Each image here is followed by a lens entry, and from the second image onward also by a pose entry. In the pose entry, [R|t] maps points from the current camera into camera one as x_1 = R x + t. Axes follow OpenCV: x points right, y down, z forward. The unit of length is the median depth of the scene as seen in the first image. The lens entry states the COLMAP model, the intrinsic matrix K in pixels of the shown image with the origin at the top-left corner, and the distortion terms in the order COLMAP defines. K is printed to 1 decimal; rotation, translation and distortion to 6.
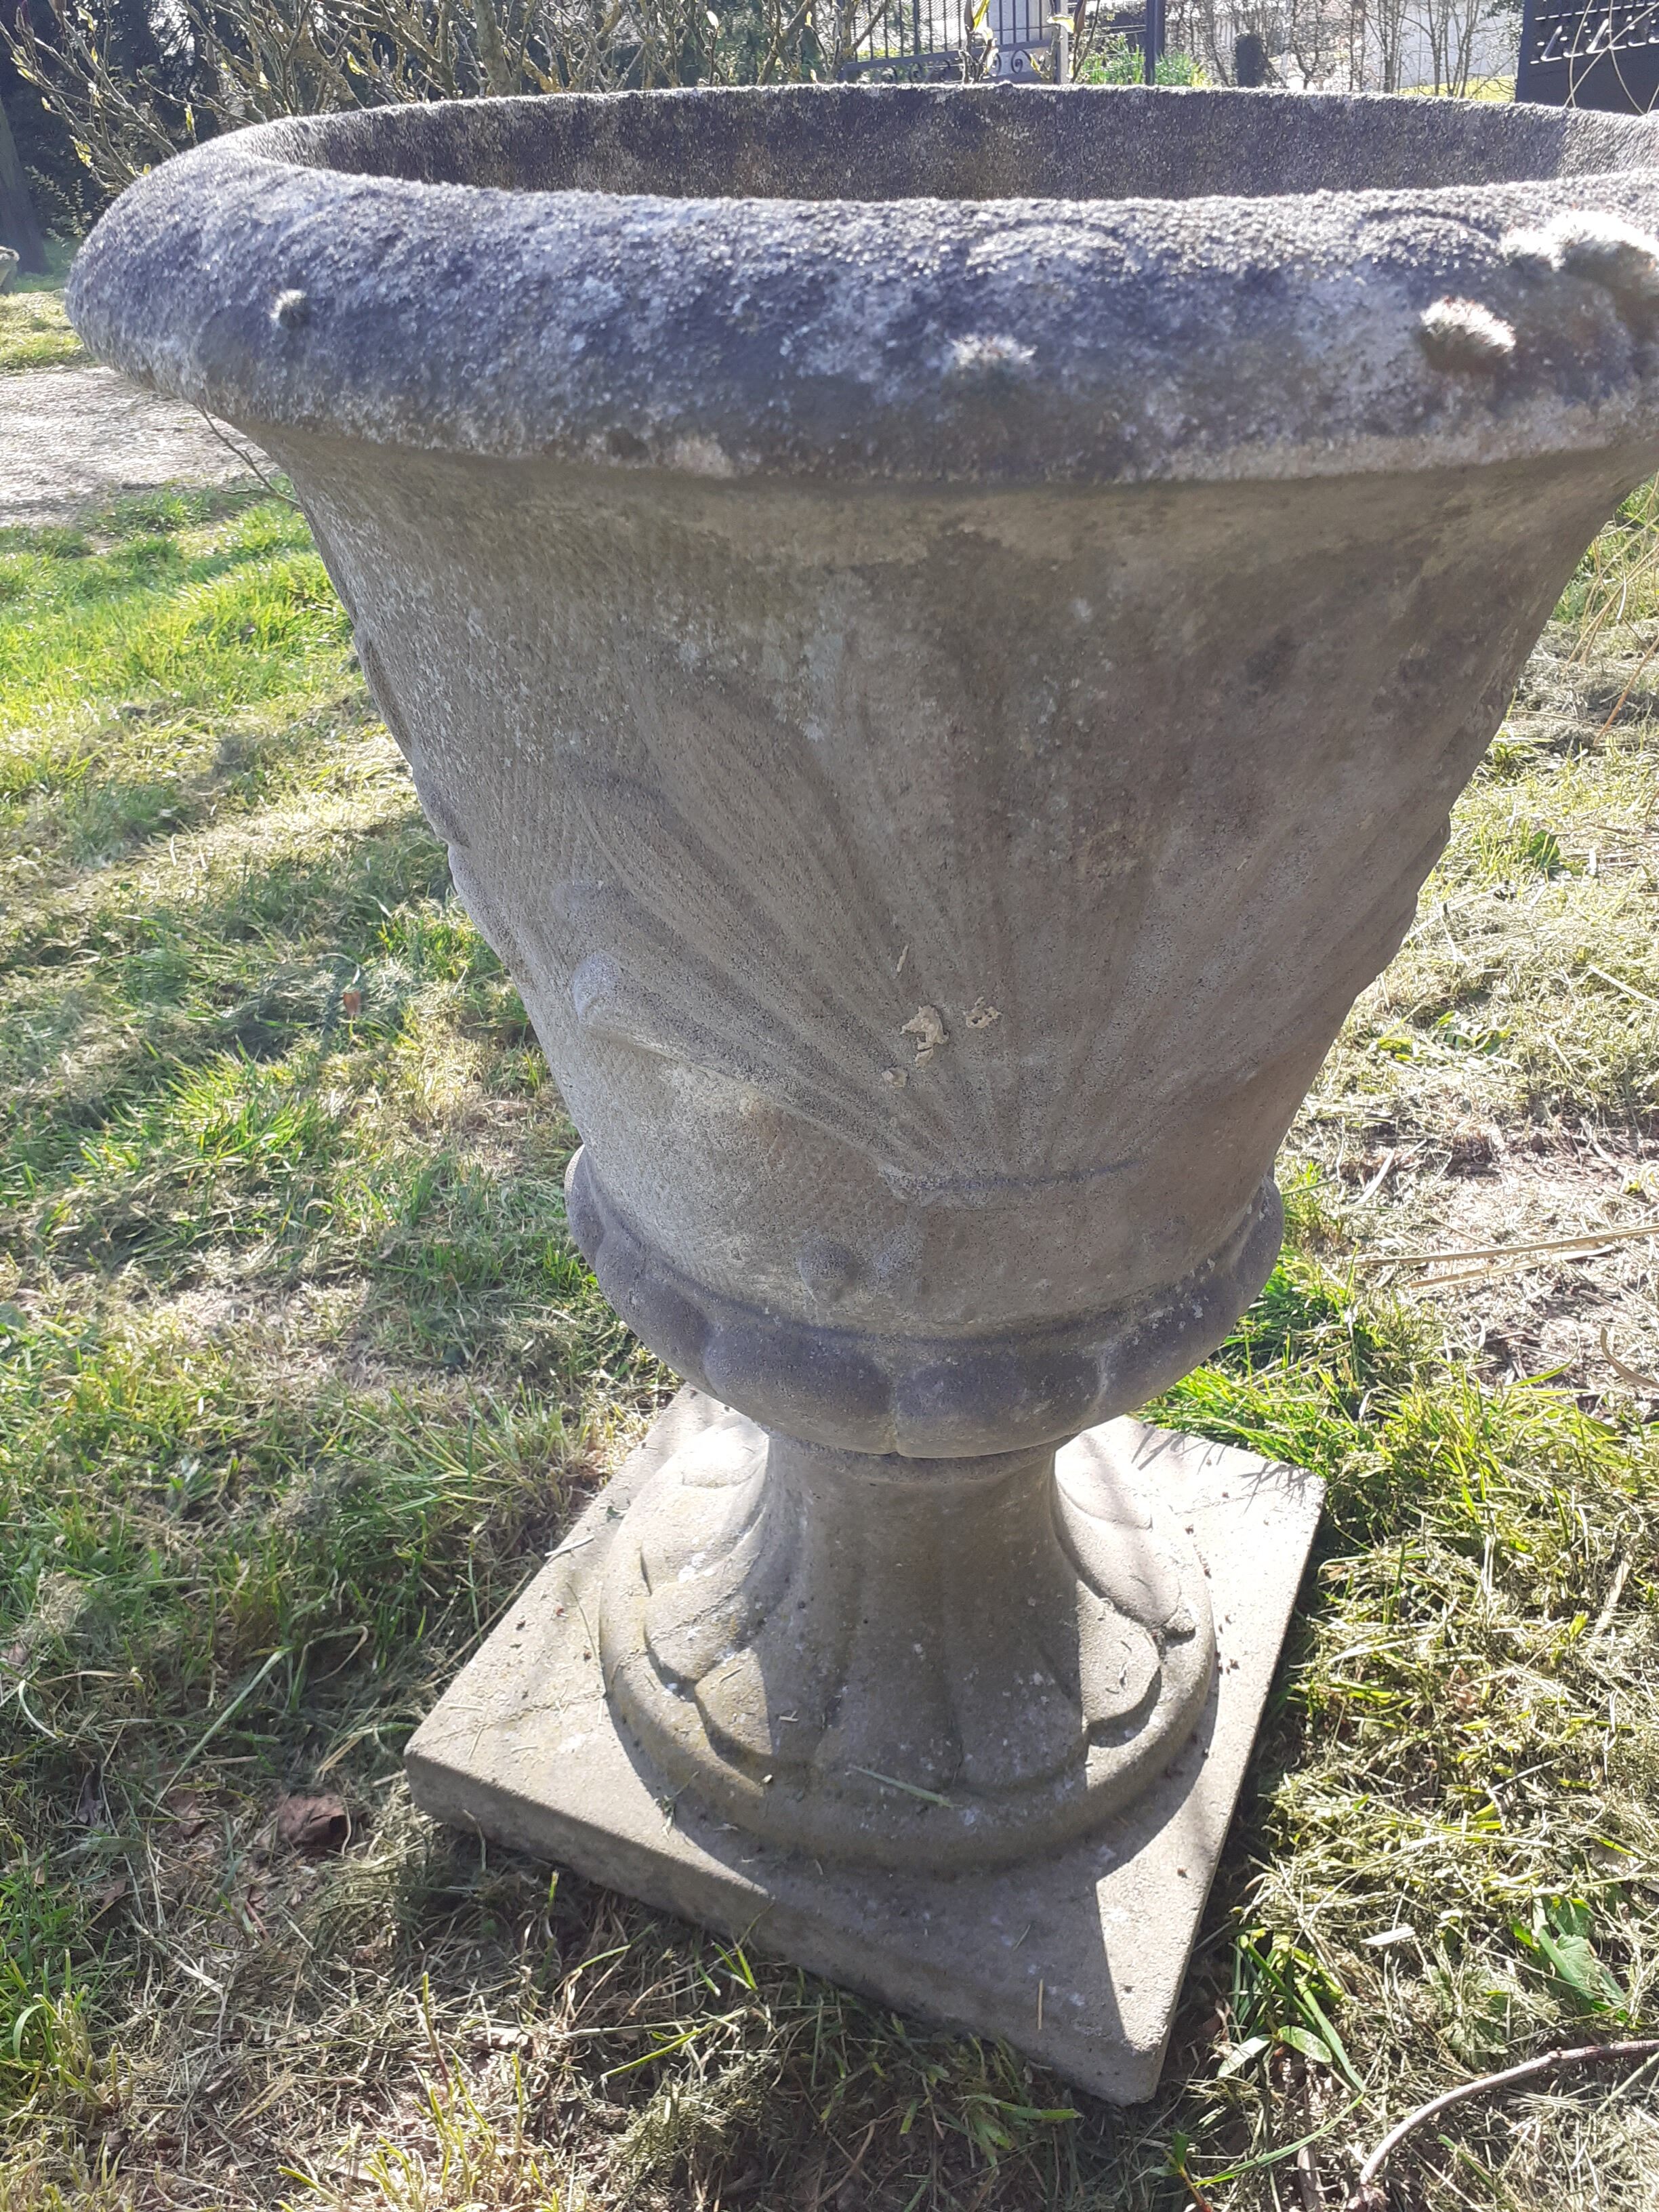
lens RADIAL K [[1752.5, 0, 785.4], [0, 1752.5, 1114.2], [0, 0, 1]] dist [0.014761, -0.035522]
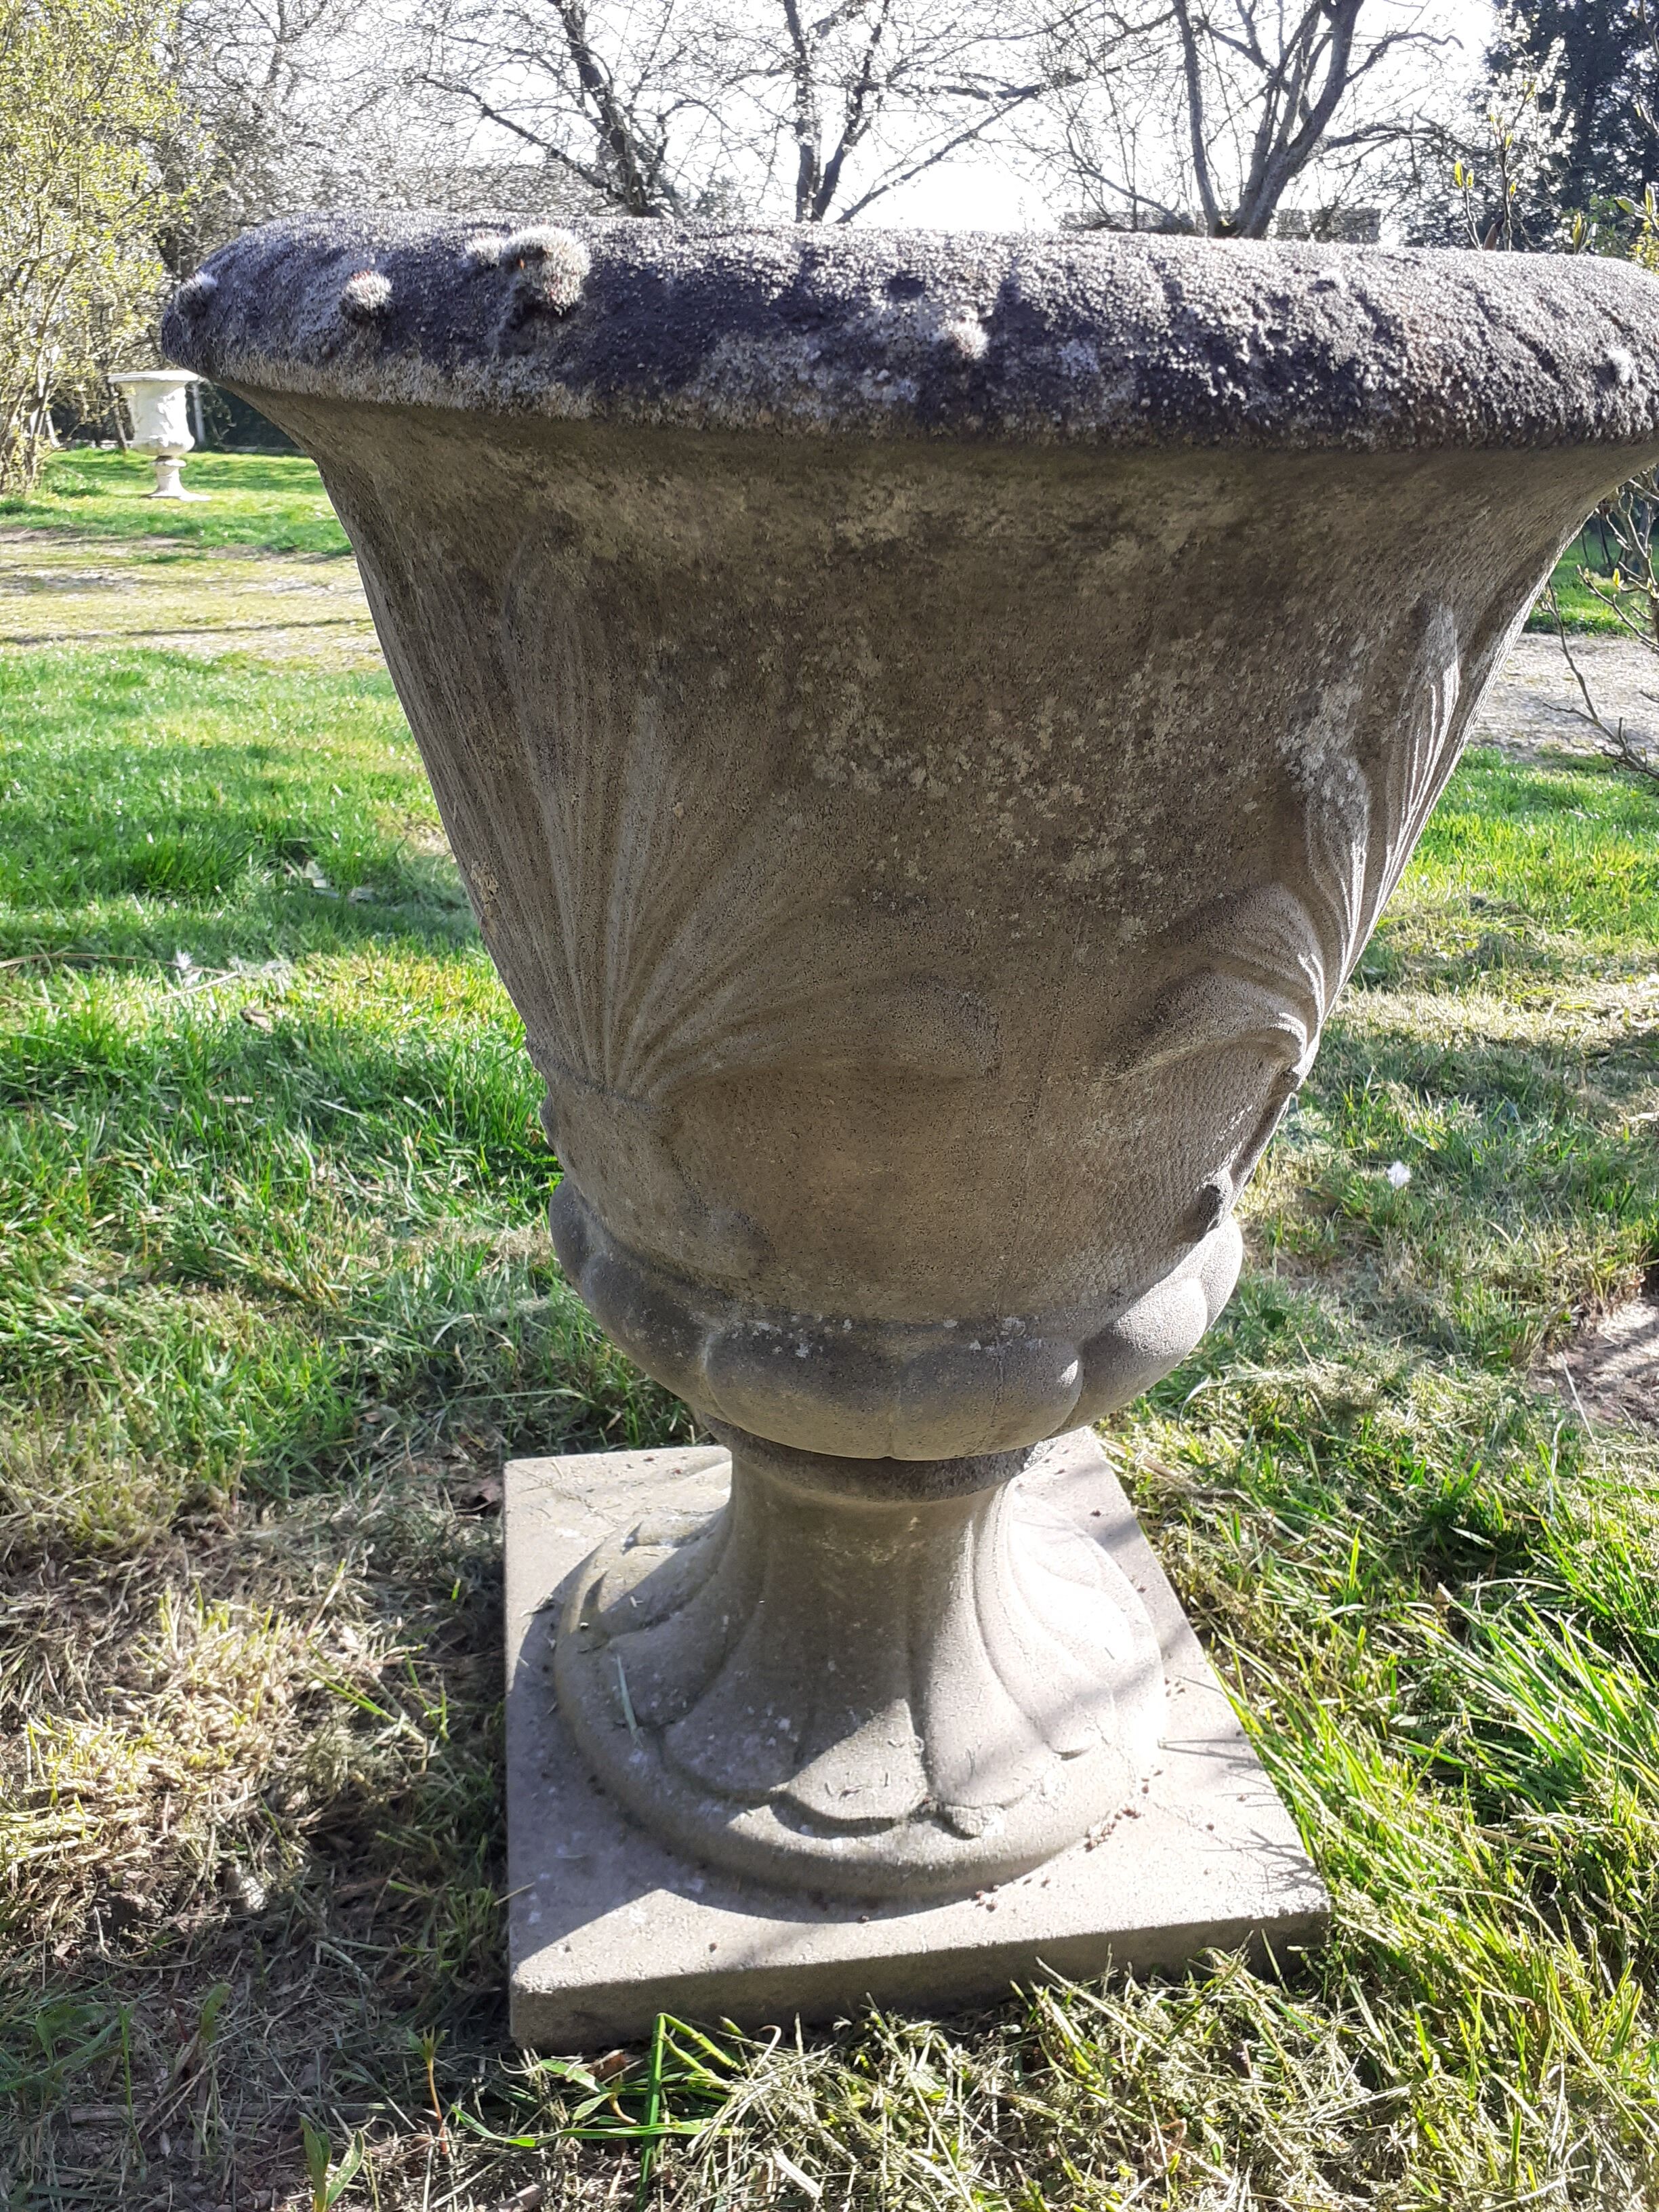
lens RADIAL K [[1752.5, 0, 819.2], [0, 1752.5, 1088.5], [0, 0, 1]] dist [0.014761, -0.035522]
pose [[0.560220, 0.372338, -0.739945, 0.766153], [-0.478299, 0.874723, 0.078033, -0.085813], [0.676301, 0.310199, 0.668126, 0.227254]]
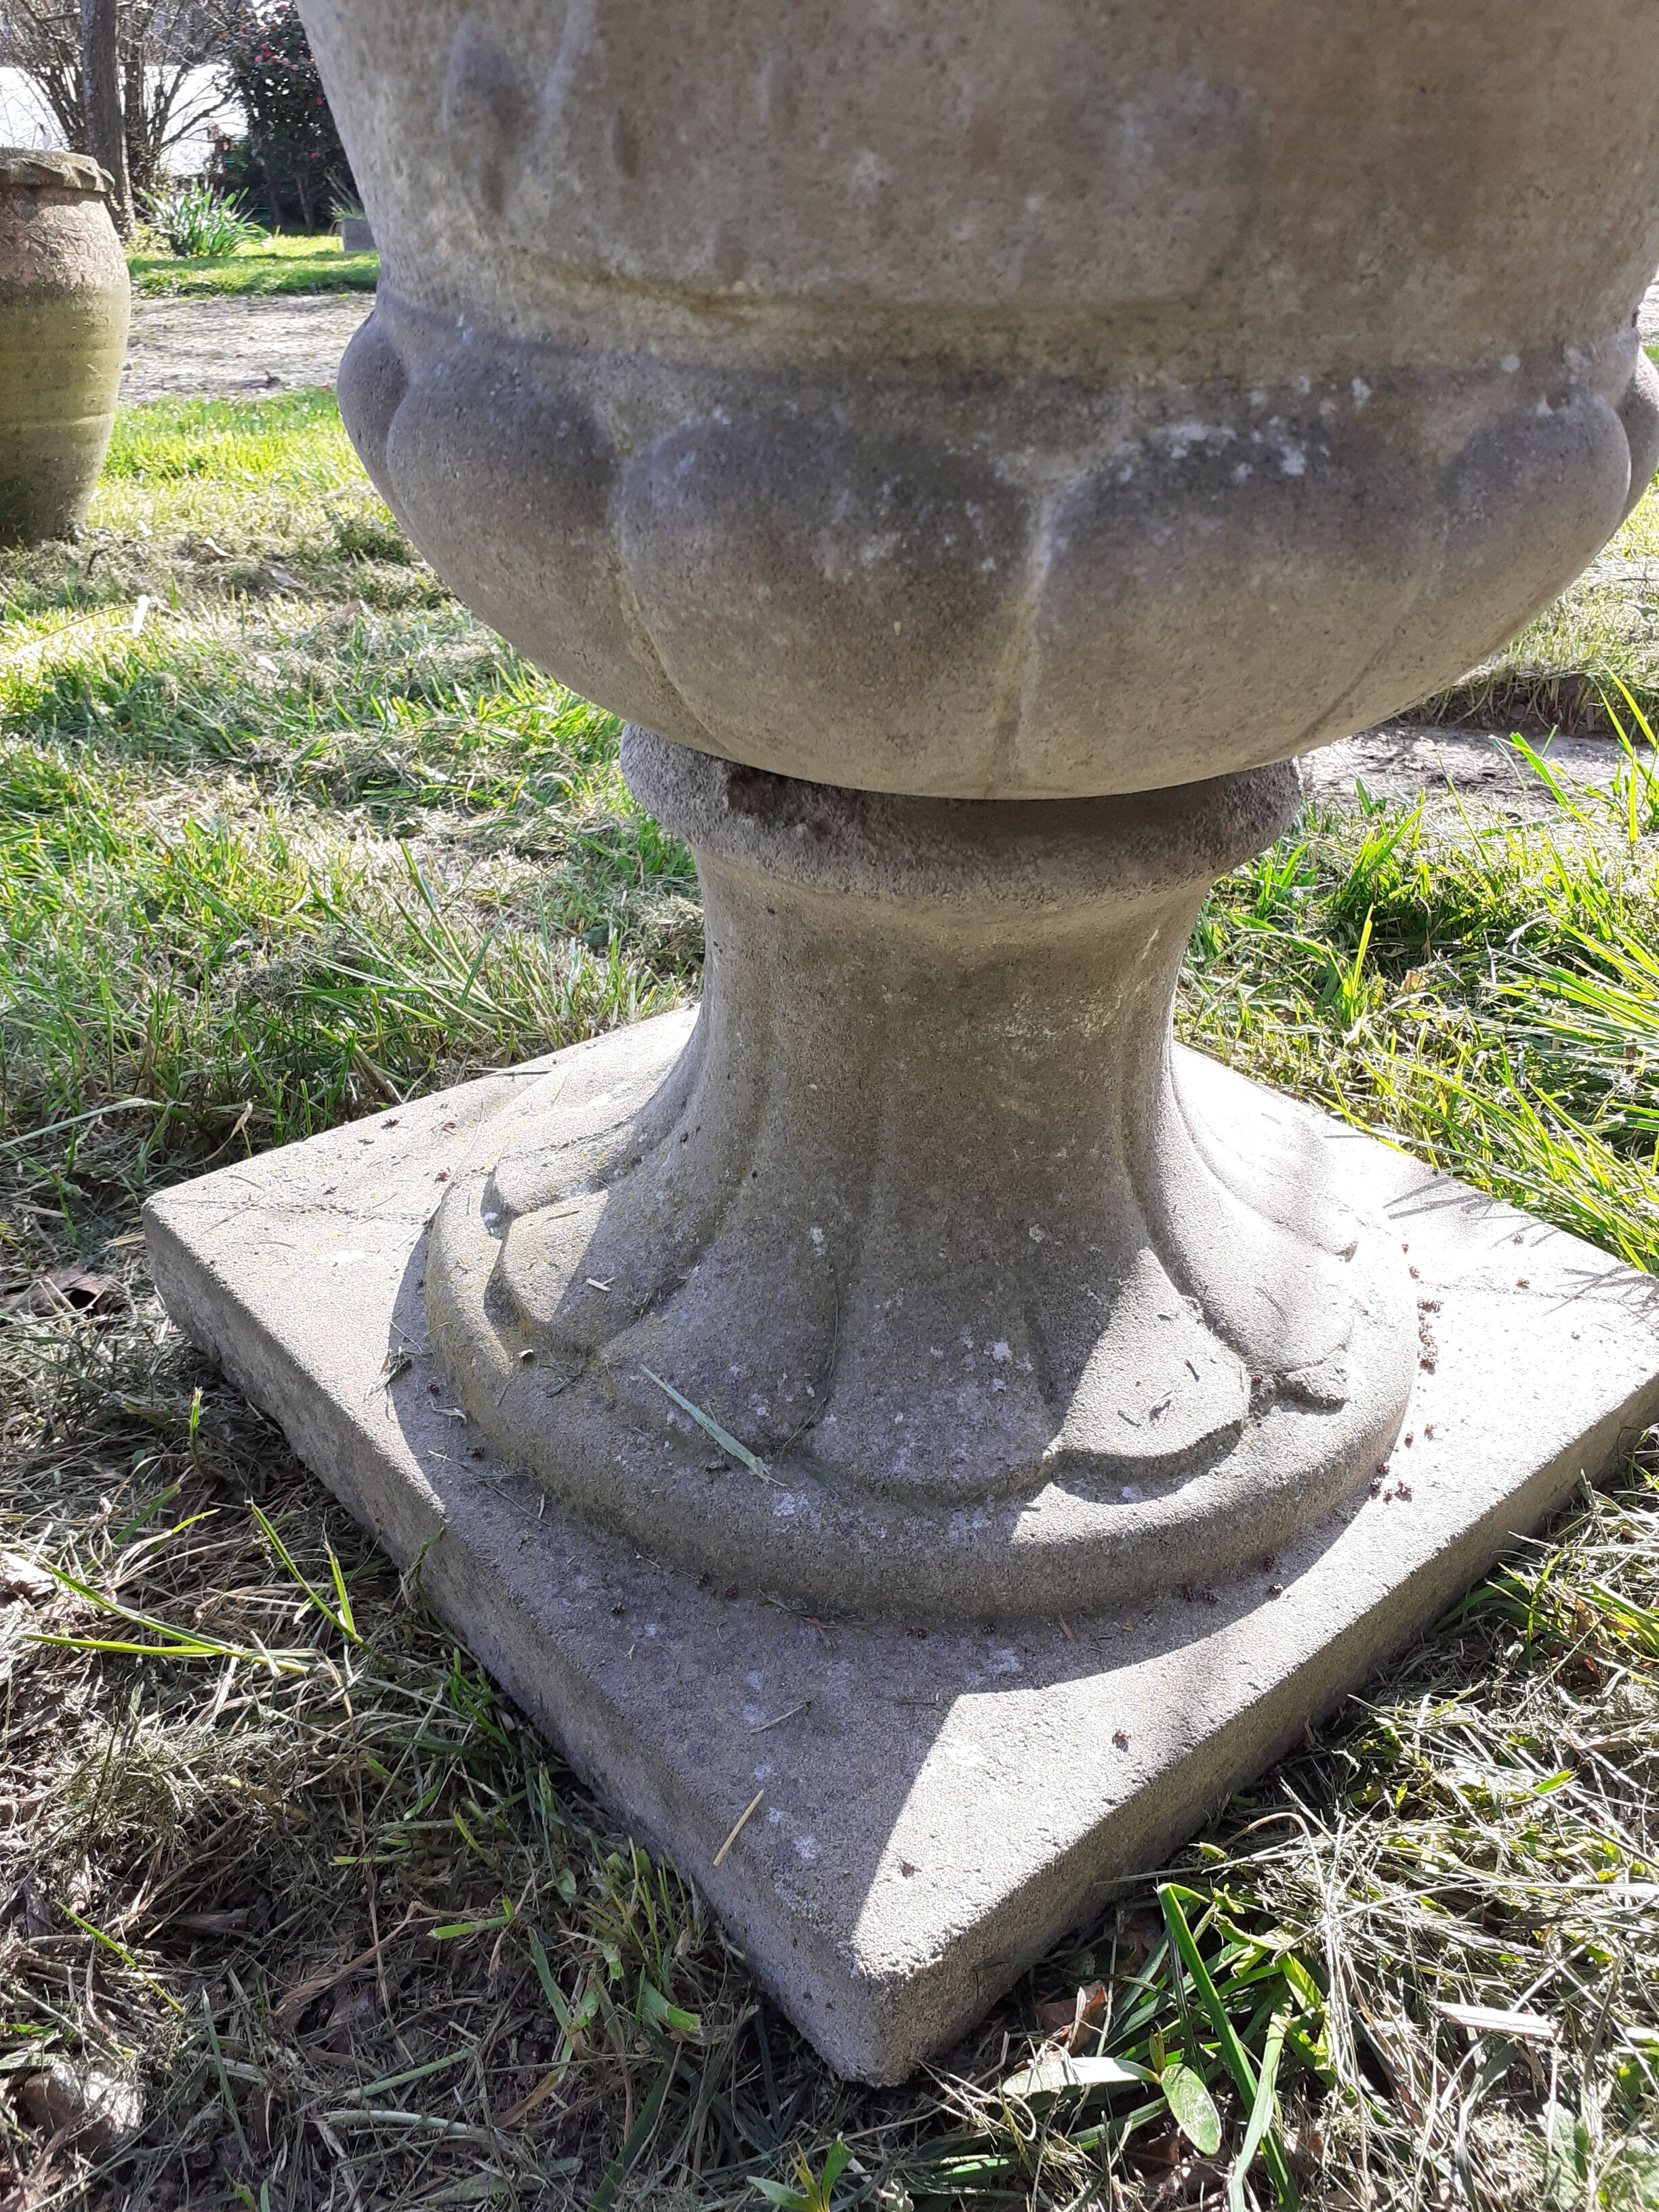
lens RADIAL K [[1752.5, 0, 794.3], [0, 1752.5, 1059.3], [0, 0, 1]] dist [0.014761, -0.035522]
pose [[0.906329, 0.236110, -0.350457, 0.261239], [-0.251621, 0.967825, 0.001317, 0.245042], [0.339492, 0.086988, 0.936578, 0.428716]]
